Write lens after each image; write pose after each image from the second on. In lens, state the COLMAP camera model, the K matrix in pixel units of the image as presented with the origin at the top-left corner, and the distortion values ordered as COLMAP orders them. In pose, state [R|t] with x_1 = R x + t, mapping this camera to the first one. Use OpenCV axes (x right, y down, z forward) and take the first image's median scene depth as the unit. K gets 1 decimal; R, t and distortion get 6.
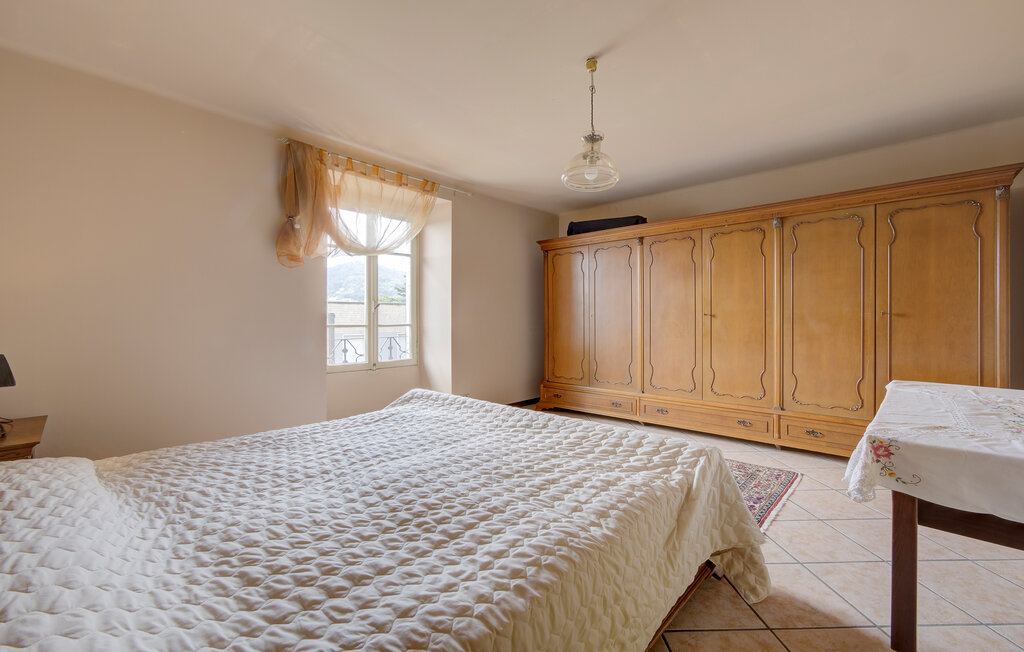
lens RADIAL K [[431.5, 0, 512.3], [0, 431.5, 316.5], [0, 0, 1]] dist [-0.020001, 0.009517]
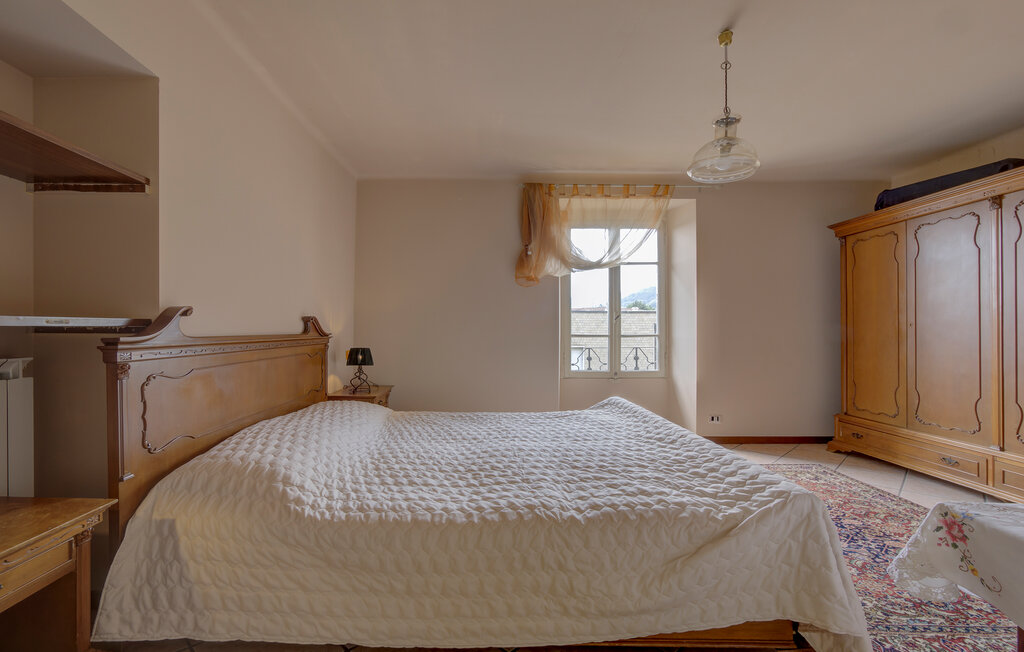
lens RADIAL K [[461.1, 0, 446.7], [0, 461.1, 321.4], [0, 0, 1]] dist [-0.032469, 0.011632]
pose [[0.637988, -0.012276, -0.769948, 0.574035], [0.003123, 0.999906, -0.013355, 0.001607], [0.770040, 0.006116, 0.637967, -0.025280]]
